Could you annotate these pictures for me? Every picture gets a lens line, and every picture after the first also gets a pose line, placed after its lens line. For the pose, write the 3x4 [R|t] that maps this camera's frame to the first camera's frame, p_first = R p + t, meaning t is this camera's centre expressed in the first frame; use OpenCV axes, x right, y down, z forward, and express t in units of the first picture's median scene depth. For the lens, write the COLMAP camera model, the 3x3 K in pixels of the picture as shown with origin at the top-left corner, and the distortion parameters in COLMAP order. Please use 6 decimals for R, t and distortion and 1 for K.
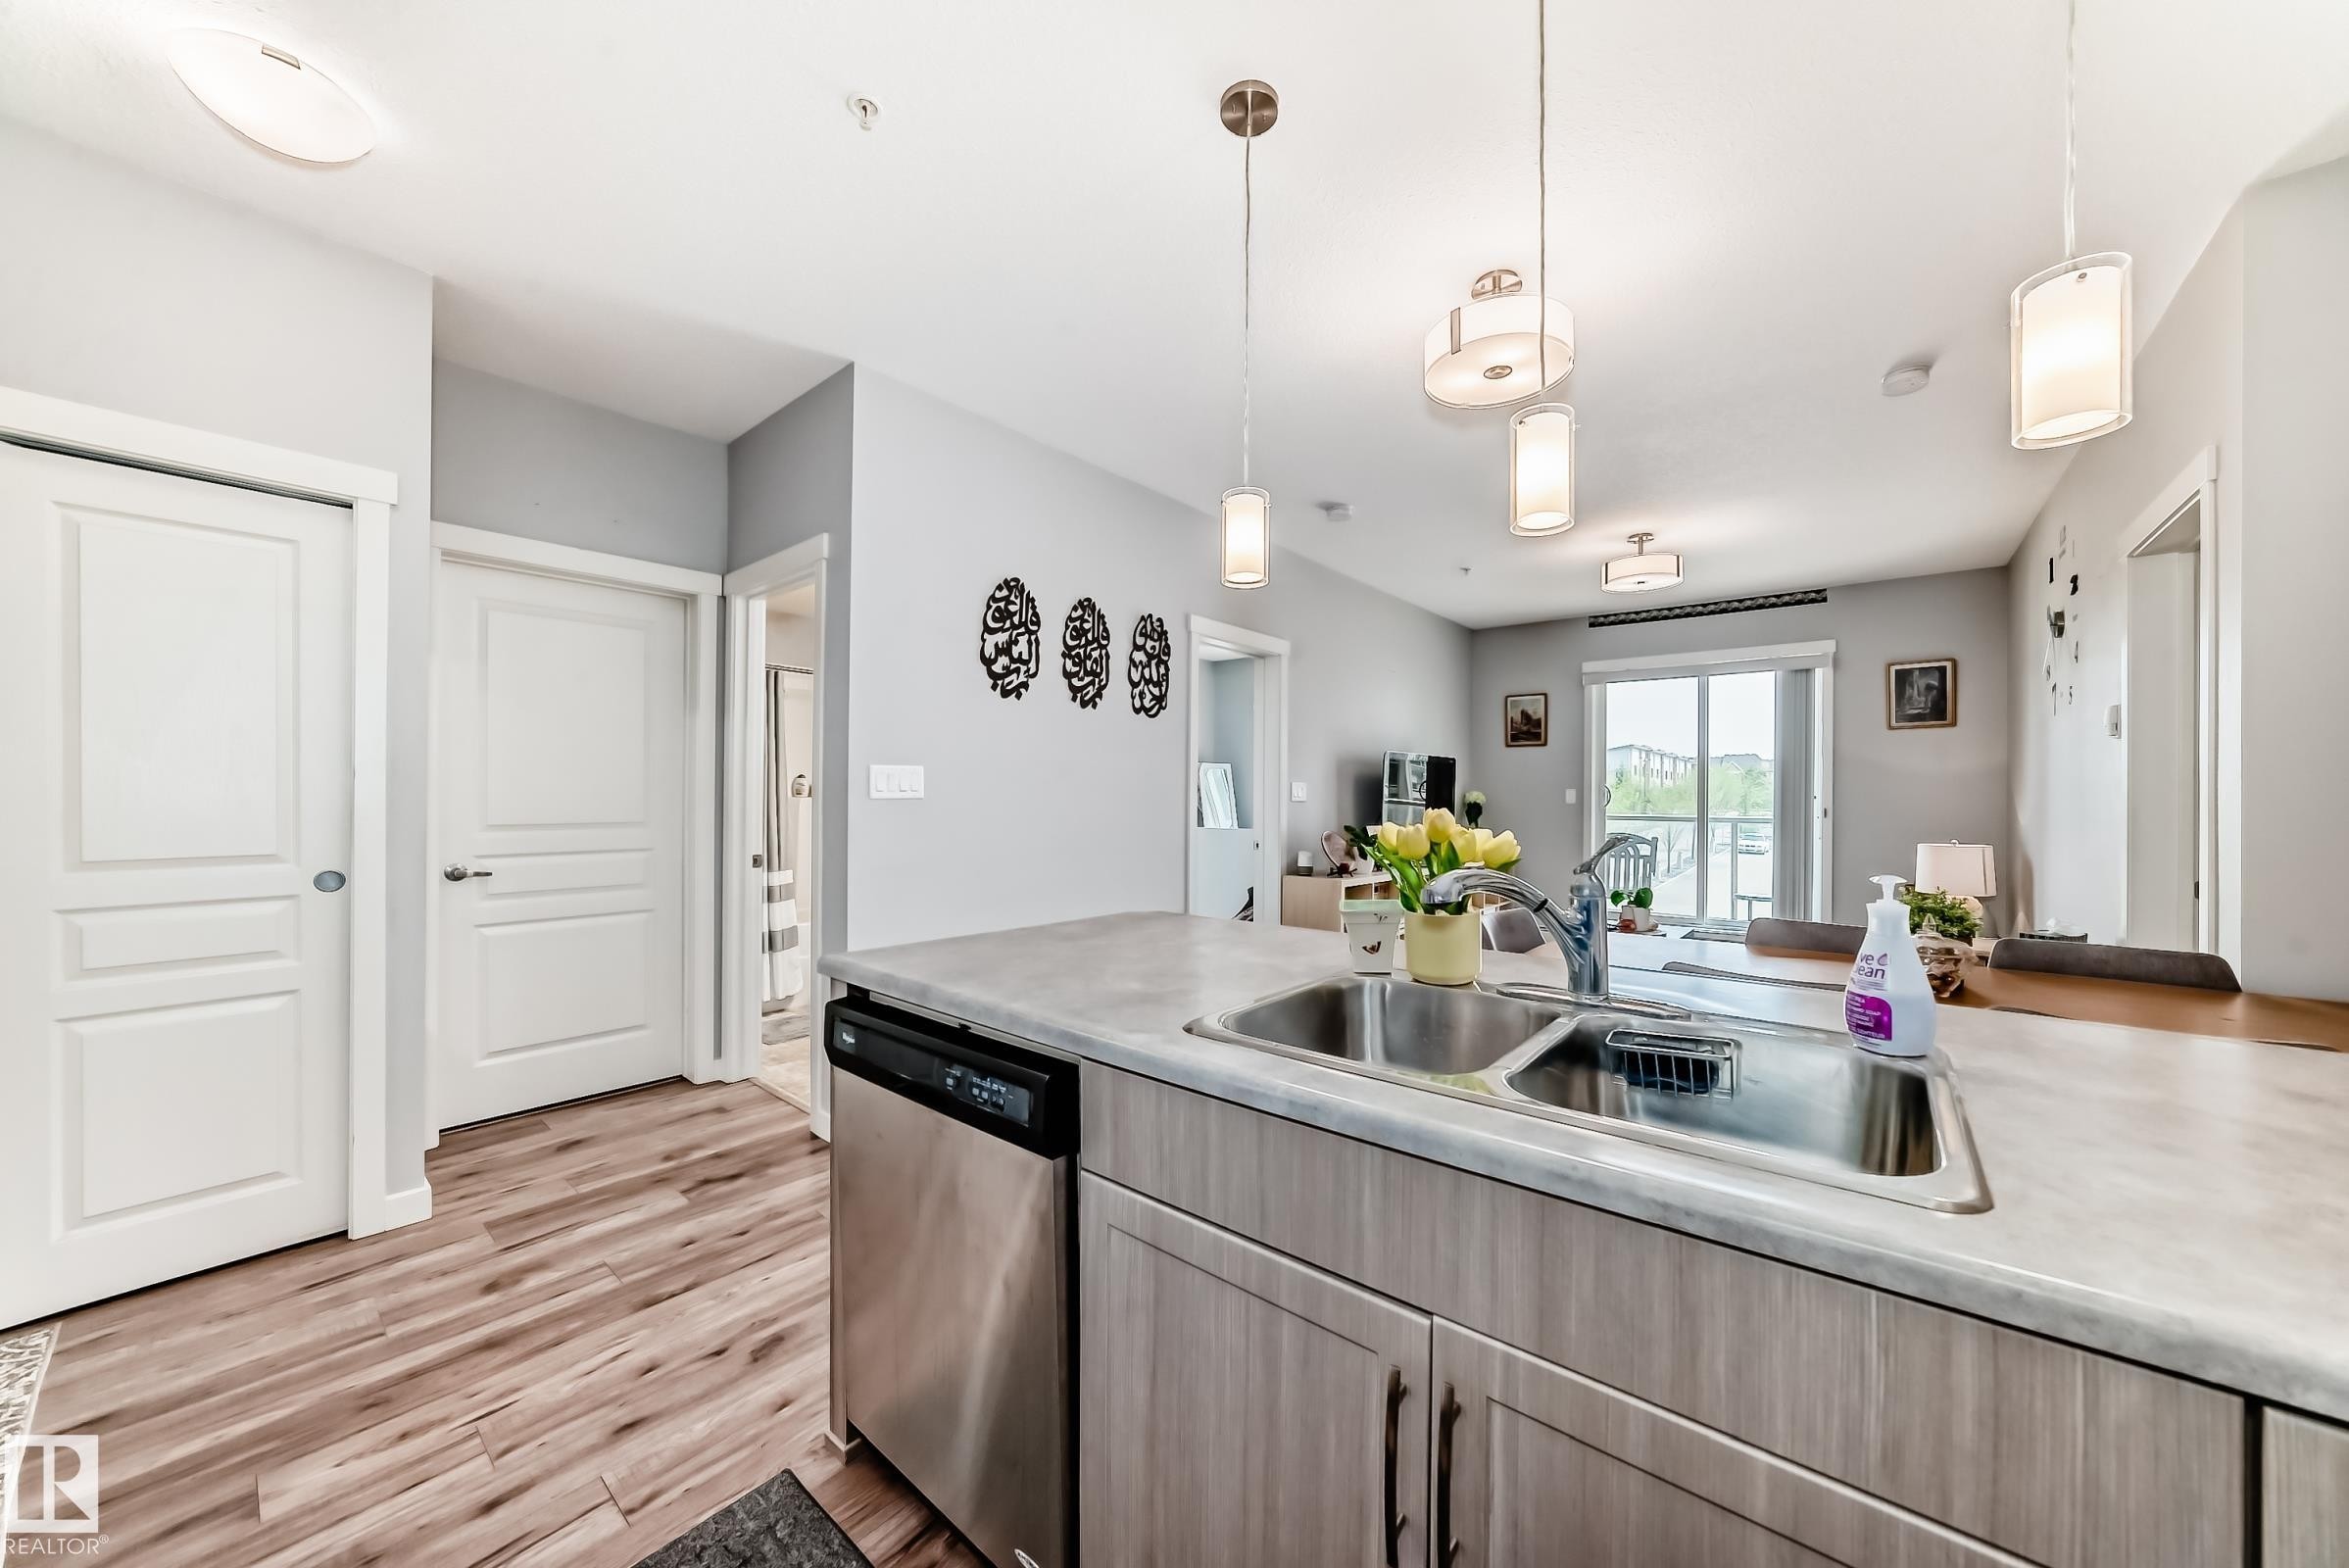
lens RADIAL K [[827.8, 0, 1192.0], [0, 827.8, 794.4], [0, 0, 1]] dist [-0.017463, 0.006094]
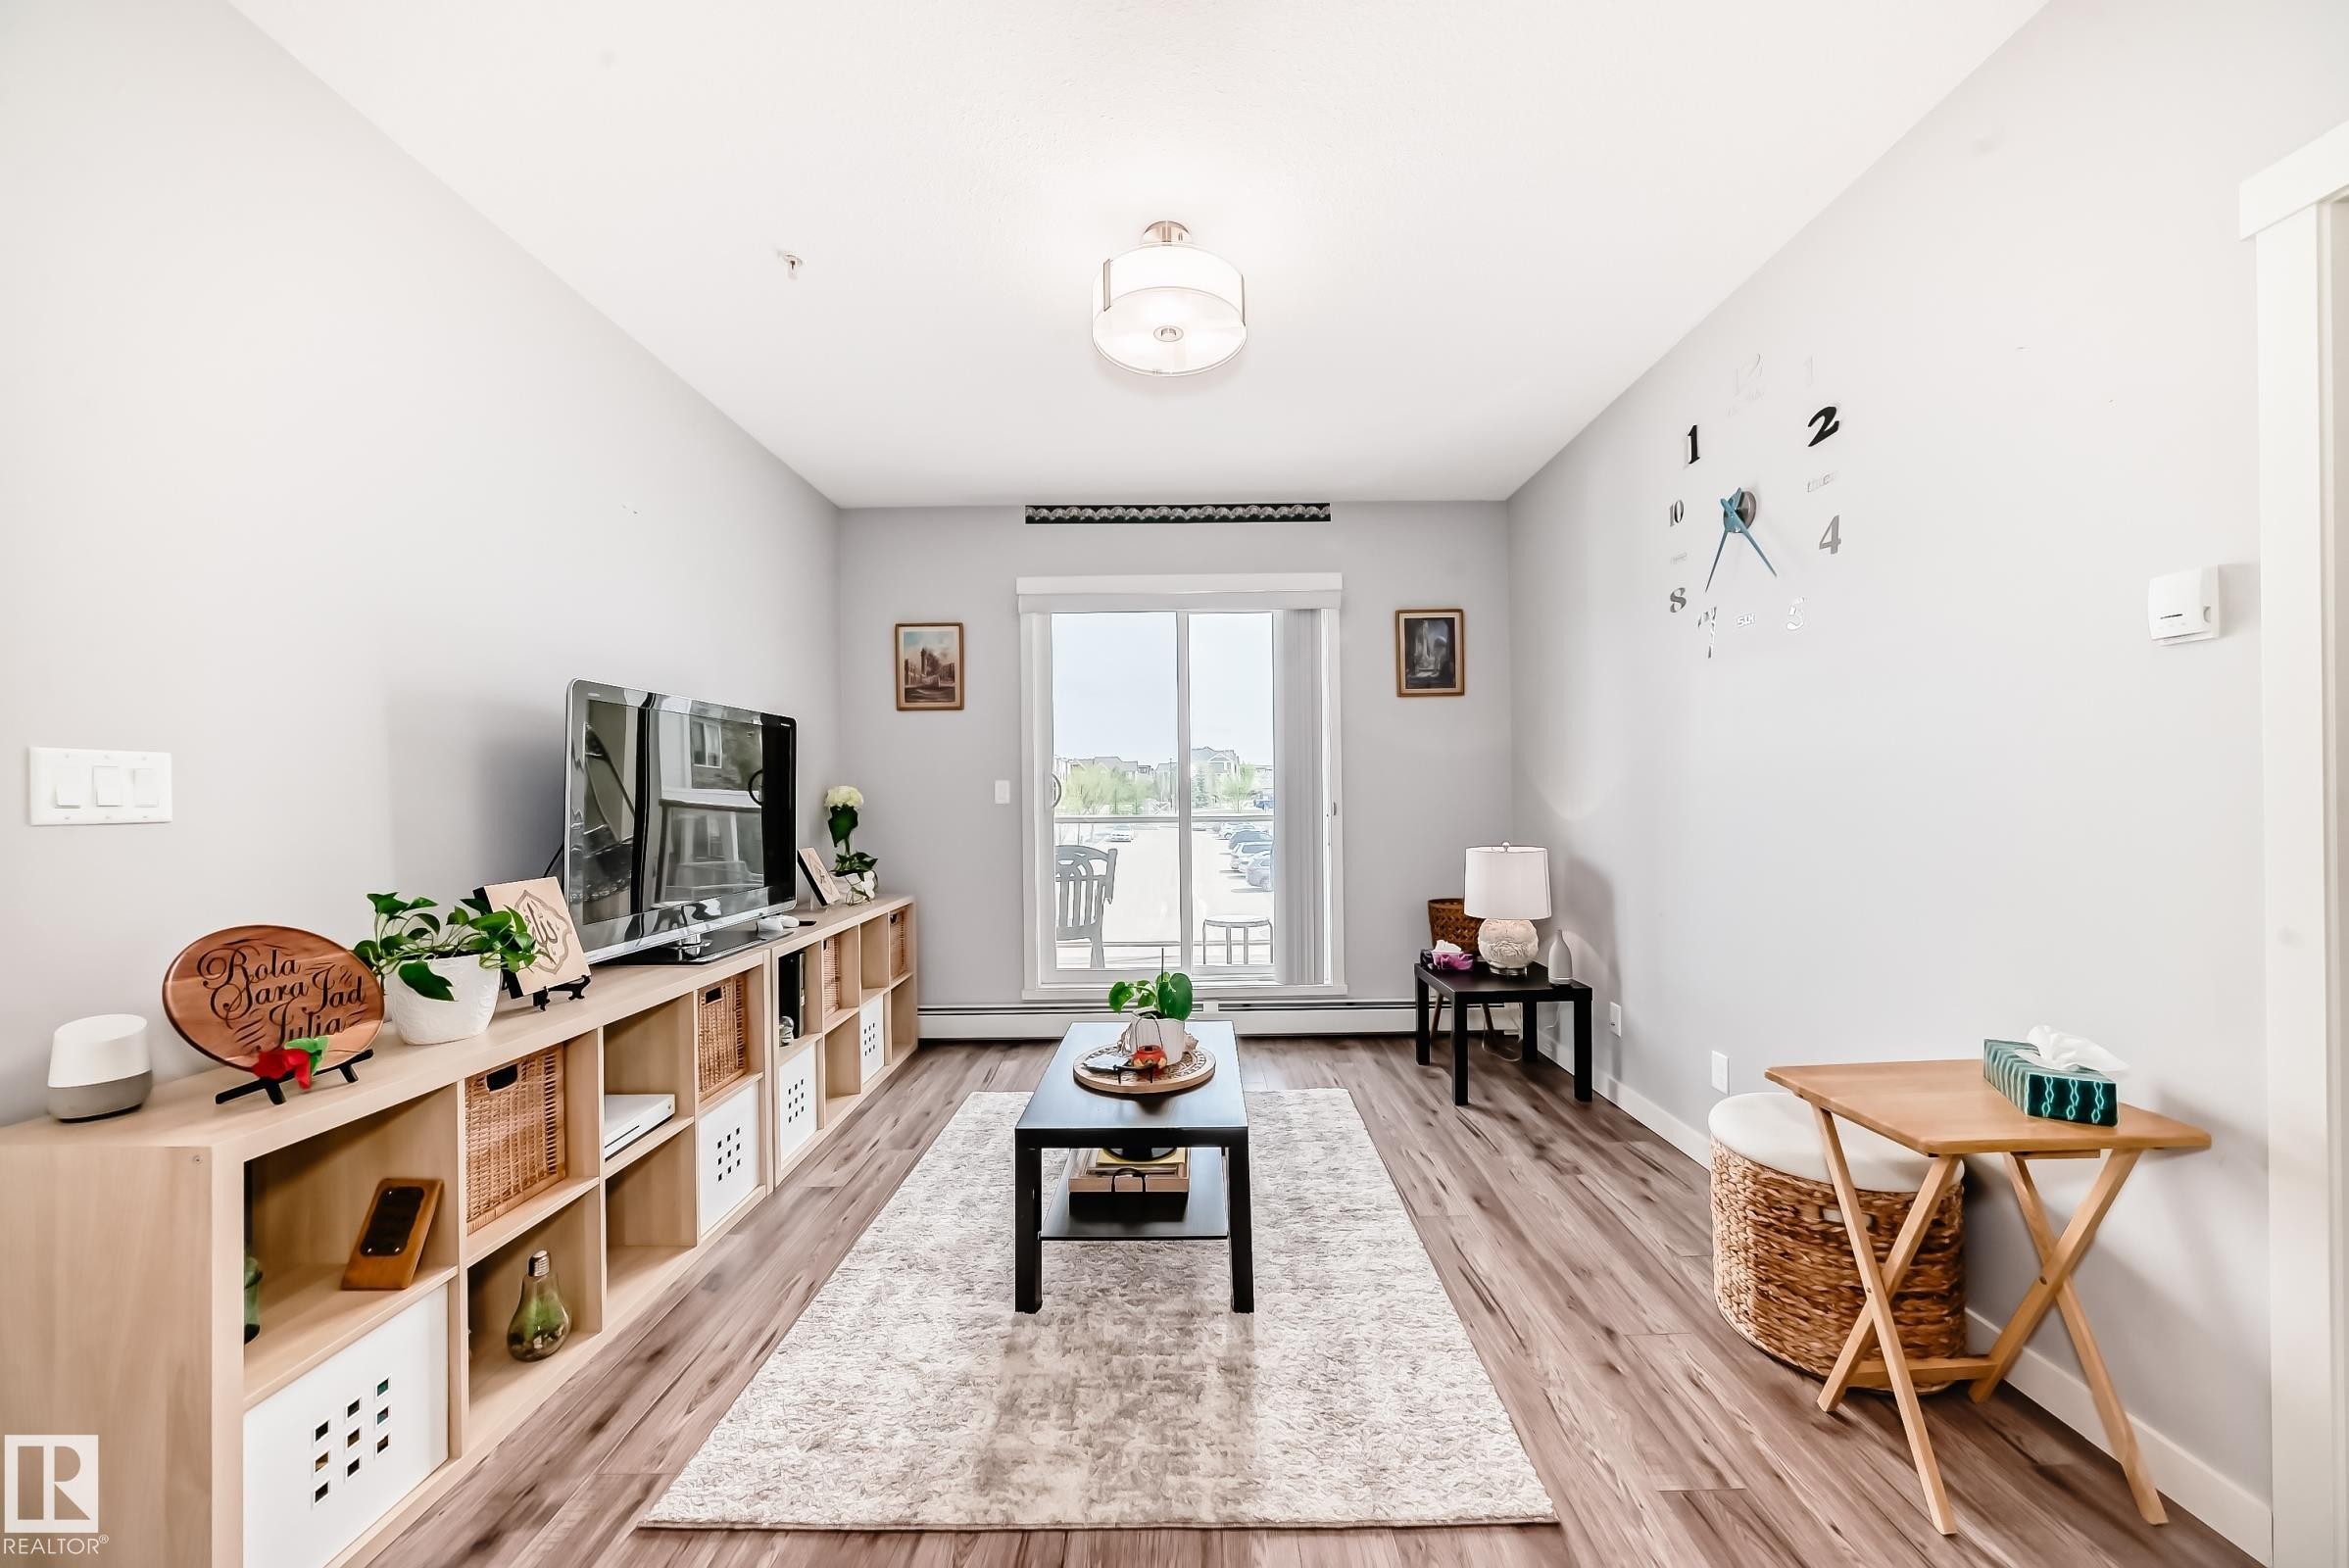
lens RADIAL K [[827.8, 0, 1168.3], [0, 827.8, 792.1], [0, 0, 1]] dist [-0.017463, 0.006094]
pose [[0.771212, -0.012725, 0.636451, 0.068670], [0.014949, 0.999886, 0.001878, 0.001405], [-0.636403, 0.008065, 0.771315, 0.189486]]
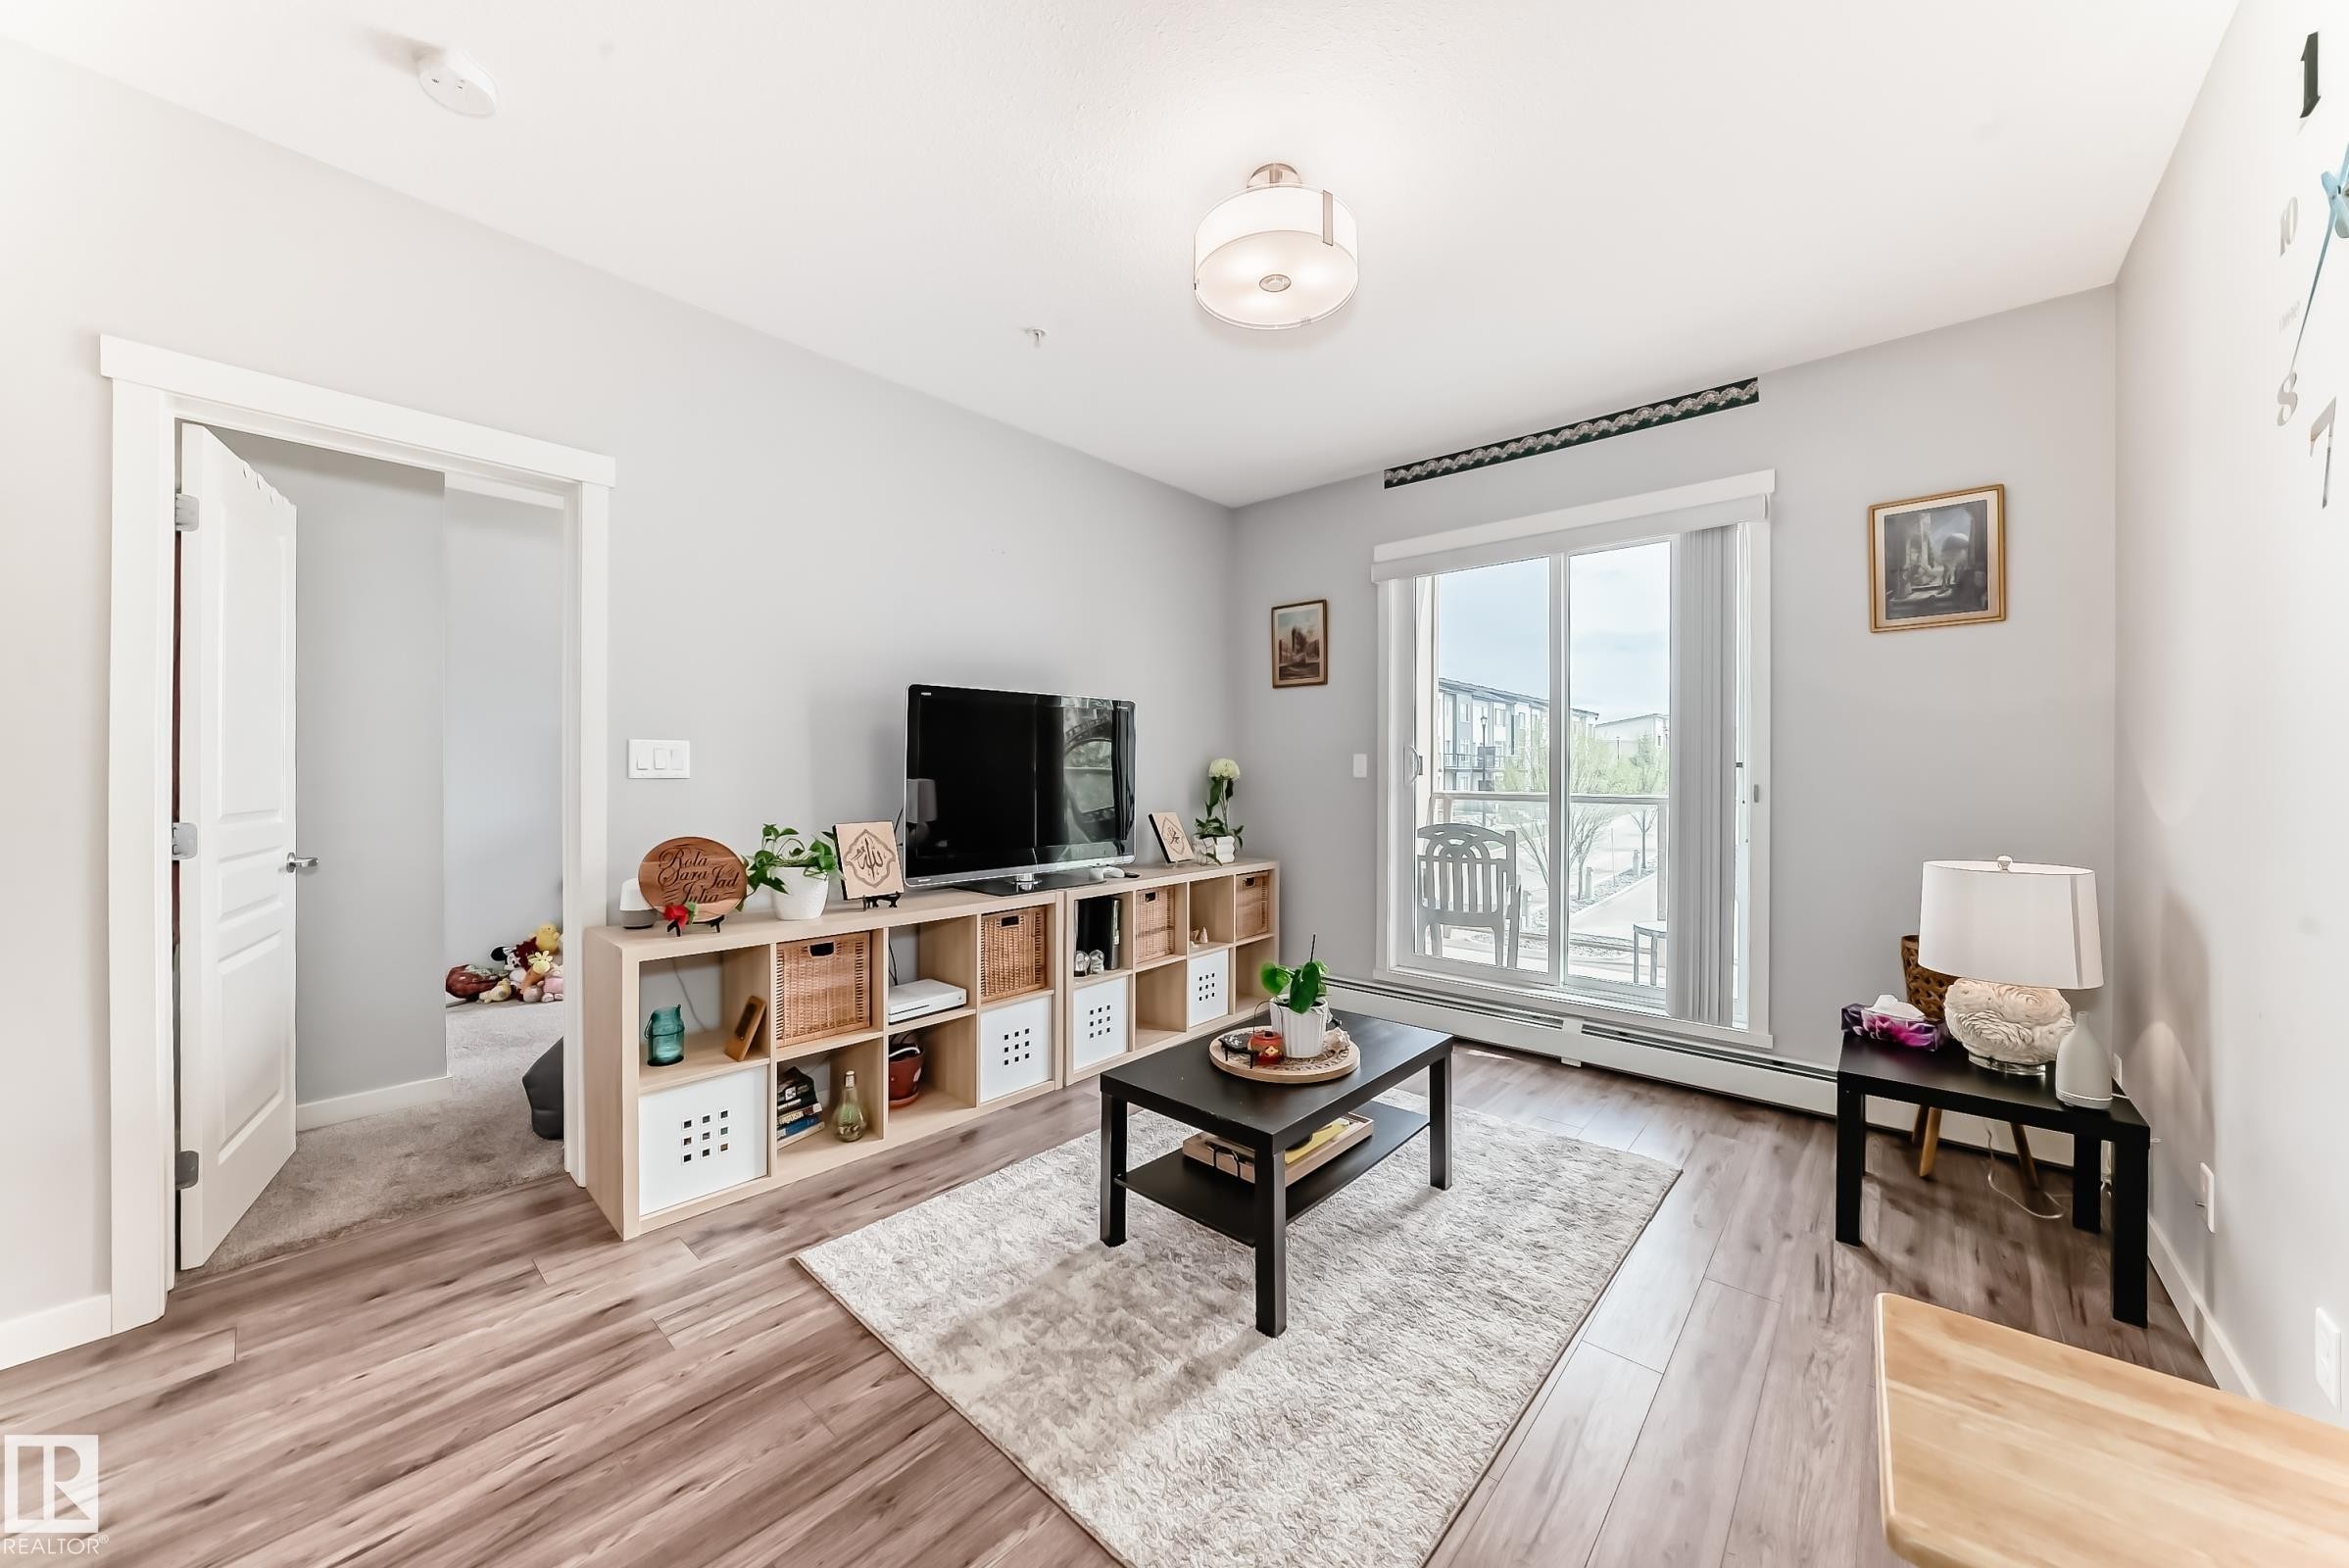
lens RADIAL K [[827.8, 0, 1191.5], [0, 827.8, 770.0], [0, 0, 1]] dist [-0.017463, 0.006094]
pose [[0.999667, -0.003735, -0.025544, 0.150254], [0.003808, 0.999989, 0.002829, 0.001490], [0.025533, -0.002925, 0.999670, 0.163601]]
